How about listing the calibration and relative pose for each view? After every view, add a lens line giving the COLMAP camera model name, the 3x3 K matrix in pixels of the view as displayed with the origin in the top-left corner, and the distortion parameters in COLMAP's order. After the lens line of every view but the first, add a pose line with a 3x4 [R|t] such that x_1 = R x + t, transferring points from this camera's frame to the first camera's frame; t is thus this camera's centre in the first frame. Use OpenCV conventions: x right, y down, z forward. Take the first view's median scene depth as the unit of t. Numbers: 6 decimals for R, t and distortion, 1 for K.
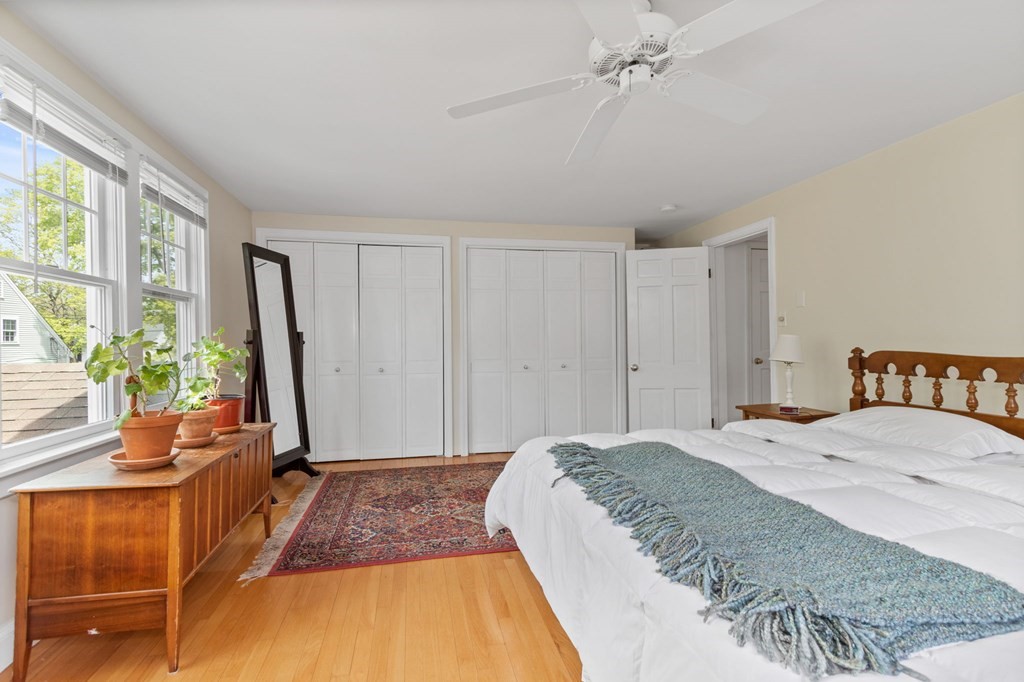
lens RADIAL K [[467.4, 0, 509.0], [0, 467.4, 341.9], [0, 0, 1]] dist [0.004575, -0.002284]
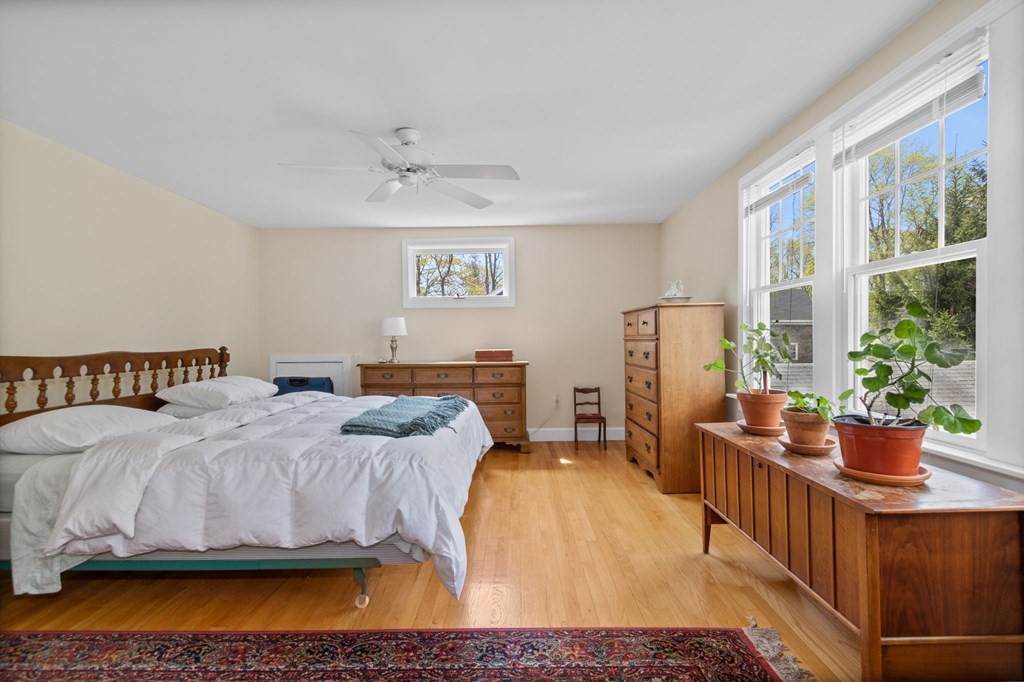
lens RADIAL K [[467.4, 0, 509.0], [0, 467.4, 341.9], [0, 0, 1]] dist [0.004575, -0.002284]
pose [[-0.975877, 0.009473, 0.218117, -0.321849], [0.011424, 0.999905, 0.007682, -0.000638], [-0.218023, 0.009988, -0.975892, 1.912232]]
